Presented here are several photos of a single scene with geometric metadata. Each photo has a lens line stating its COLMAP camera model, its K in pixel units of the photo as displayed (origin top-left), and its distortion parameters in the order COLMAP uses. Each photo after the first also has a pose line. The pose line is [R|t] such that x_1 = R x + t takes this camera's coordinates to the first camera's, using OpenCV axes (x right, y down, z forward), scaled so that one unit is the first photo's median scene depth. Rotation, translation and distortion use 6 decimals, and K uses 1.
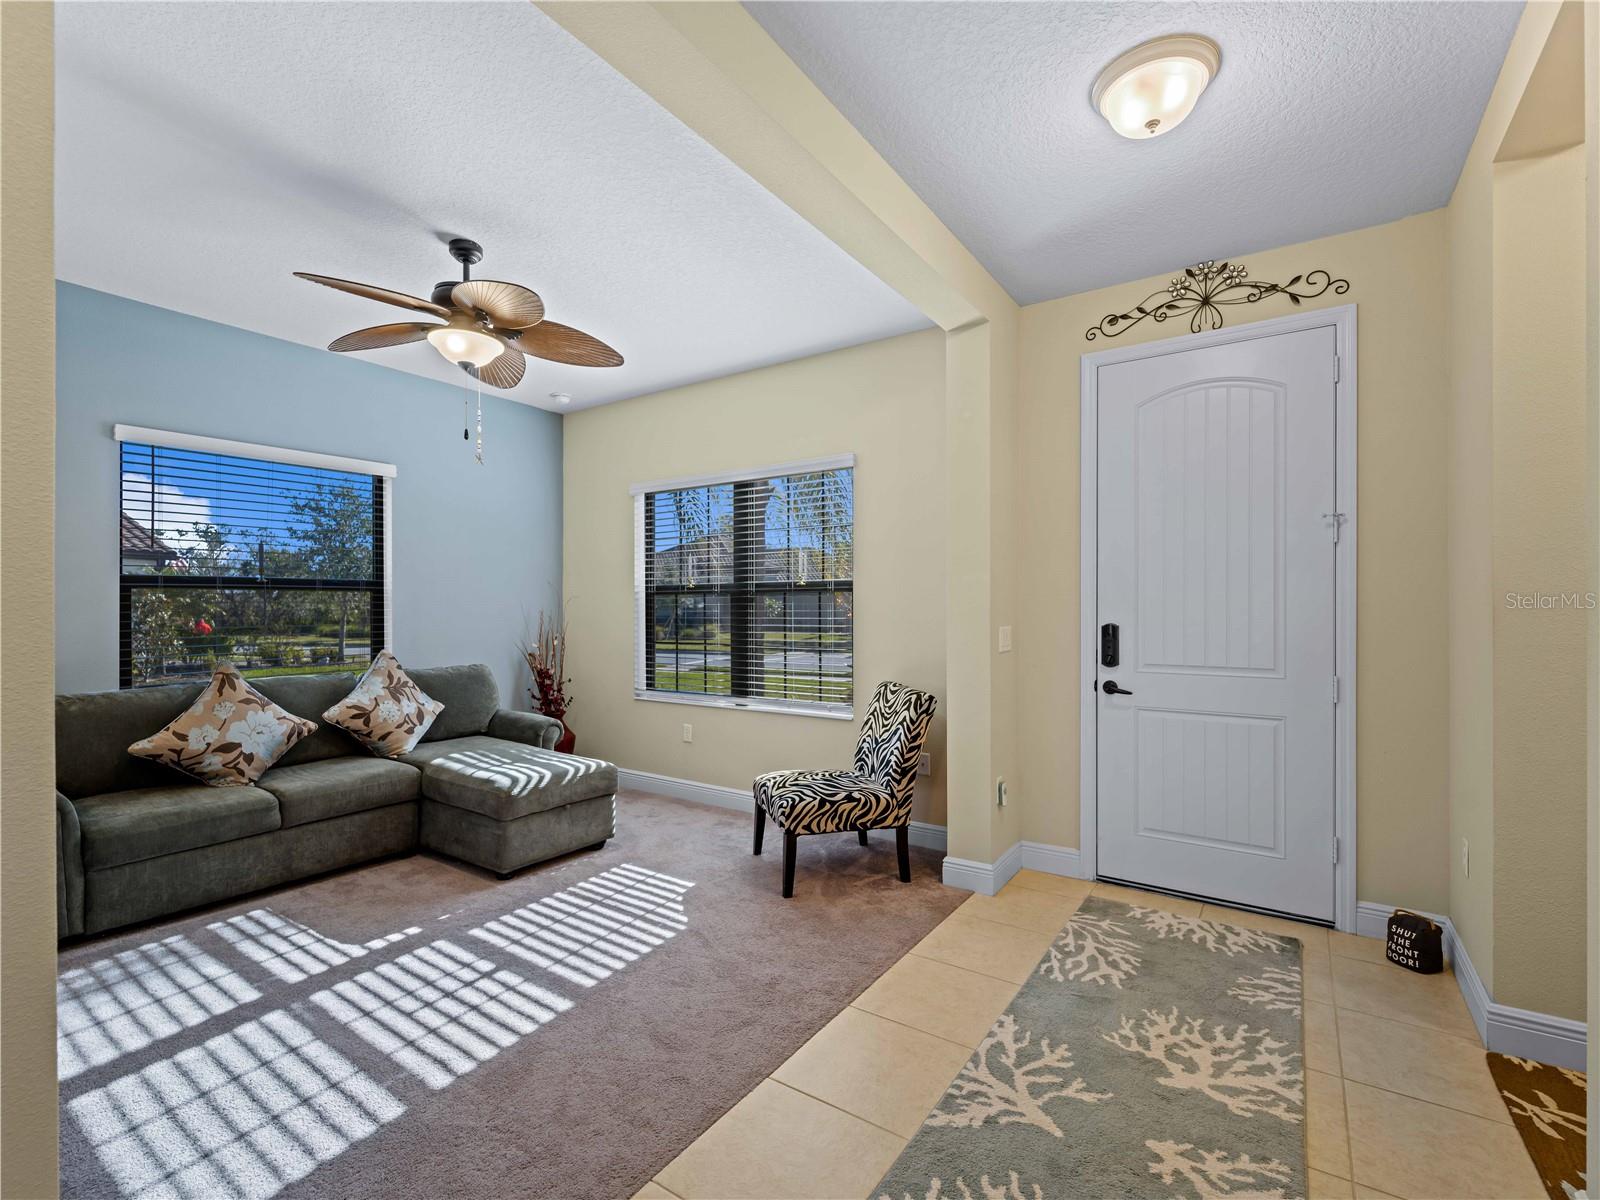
lens RADIAL K [[722.1, 0, 802.0], [0, 722.1, 608.7], [0, 0, 1]] dist [-0.000027, -0.001322]
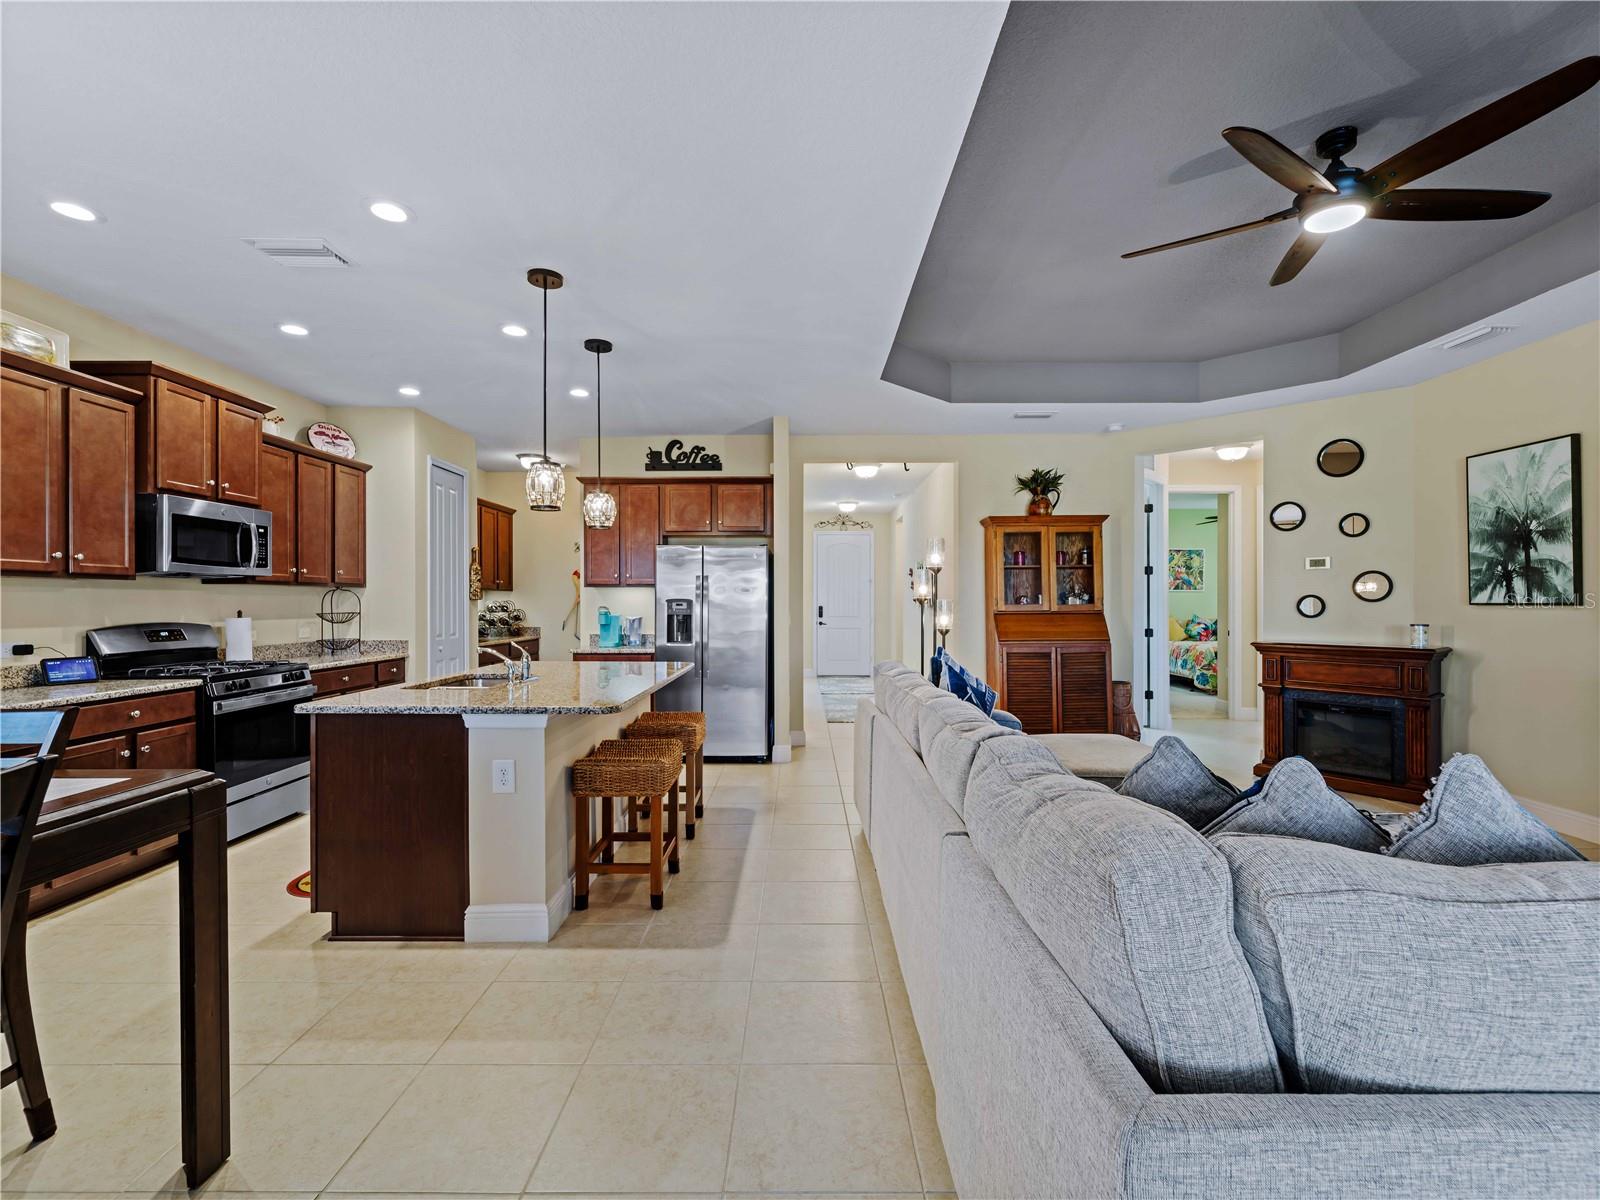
lens RADIAL K [[722.2, 0, 800.0], [0, 722.2, 600.0], [0, 0, 1]] dist [0.009938, -0.004488]
pose [[0.826898, 0.001054, 0.562351, -1.746504], [0.000810, 0.999995, -0.003066, 0.002922], [-0.562351, 0.002991, 0.826893, -2.002479]]
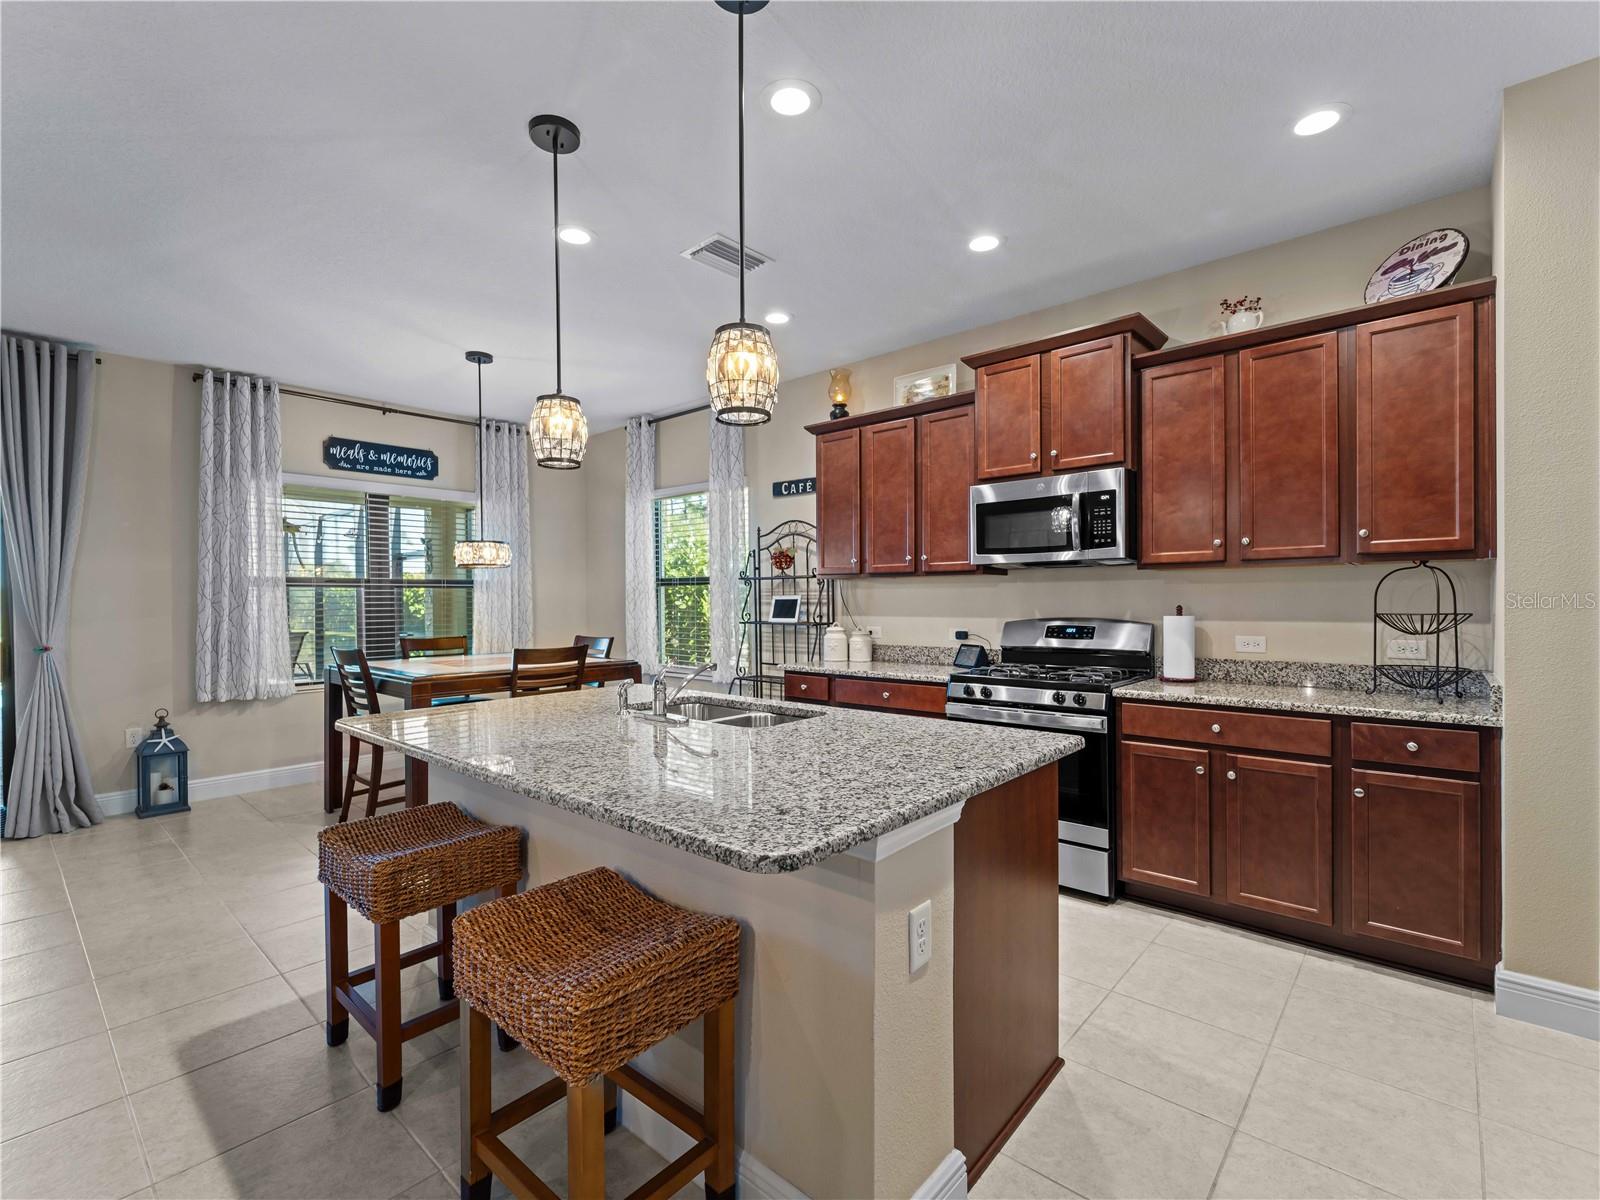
lens RADIAL K [[728.1, 0, 800.9], [0, 728.1, 605.2], [0, 0, 1]] dist [0.002986, -0.001418]
pose [[-0.128999, 0.008309, -0.991610, -0.789786], [0.006627, 0.999950, 0.007517, 0.006428], [0.991623, -0.005602, -0.129047, -0.634368]]
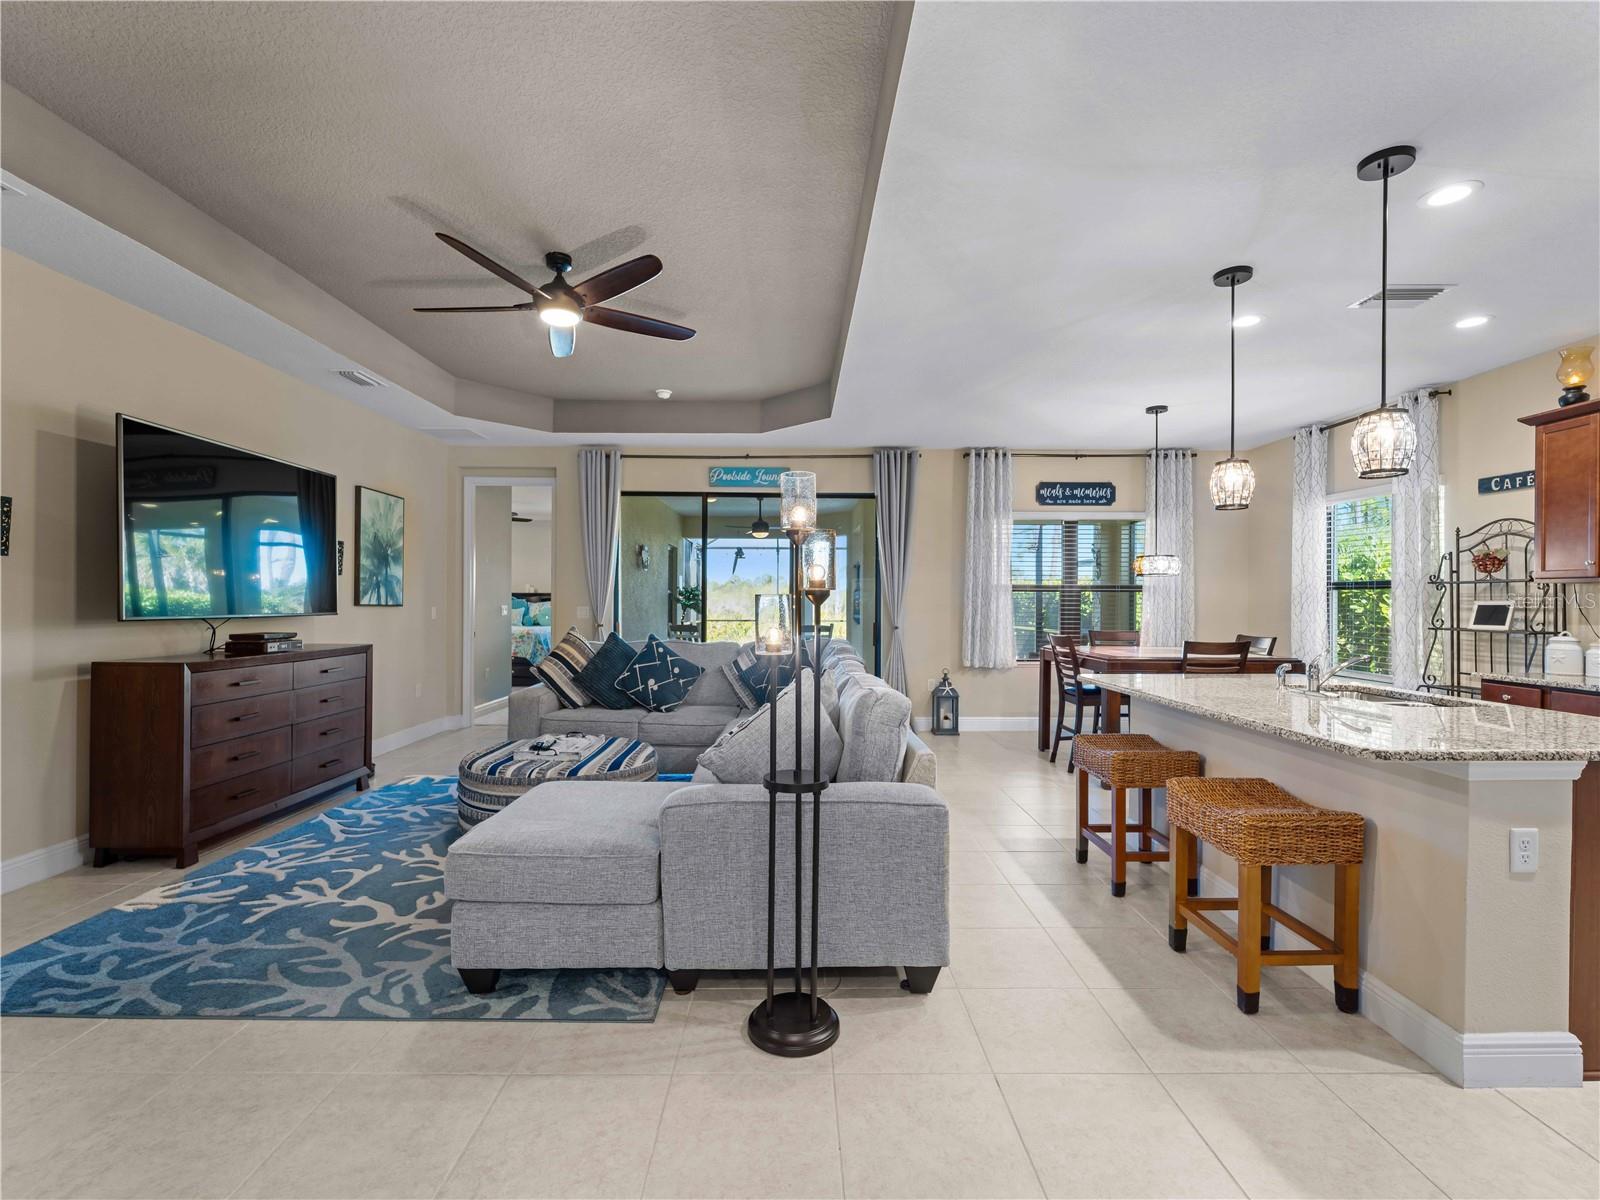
lens RADIAL K [[728.1, 0, 800.9], [0, 728.1, 605.2], [0, 0, 1]] dist [0.002986, -0.001418]
pose [[-0.821074, -0.001260, -0.570820, -0.399607], [-0.005142, 0.999973, 0.005189, 0.005461], [0.570798, 0.007196, -0.821059, -0.470364]]
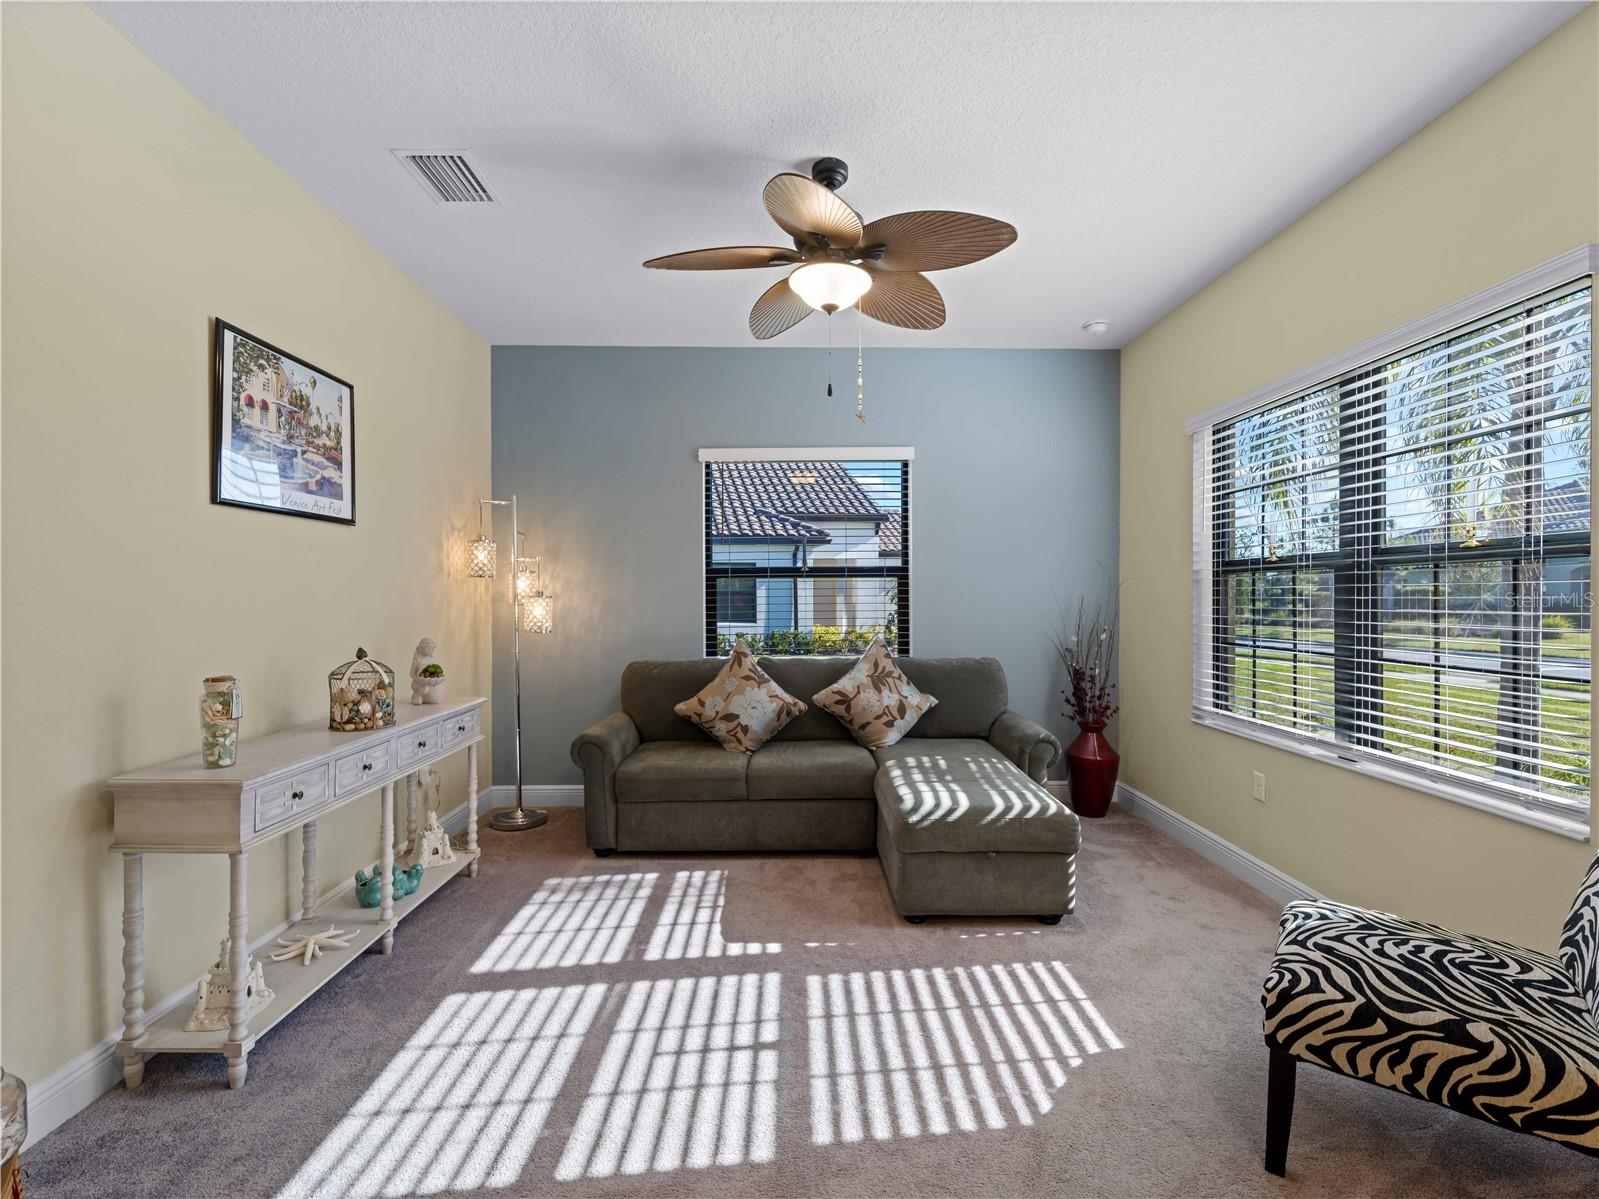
lens RADIAL K [[721.8, 0, 799.5], [0, 721.8, 599.5], [0, 0, 1]] dist [0.009938, -0.004488]
pose [[0.583626, 0.003844, -0.812013, 0.187134], [0.001233, 0.999983, 0.005620, 0.001296], [0.812022, -0.004281, 0.583612, 0.428006]]
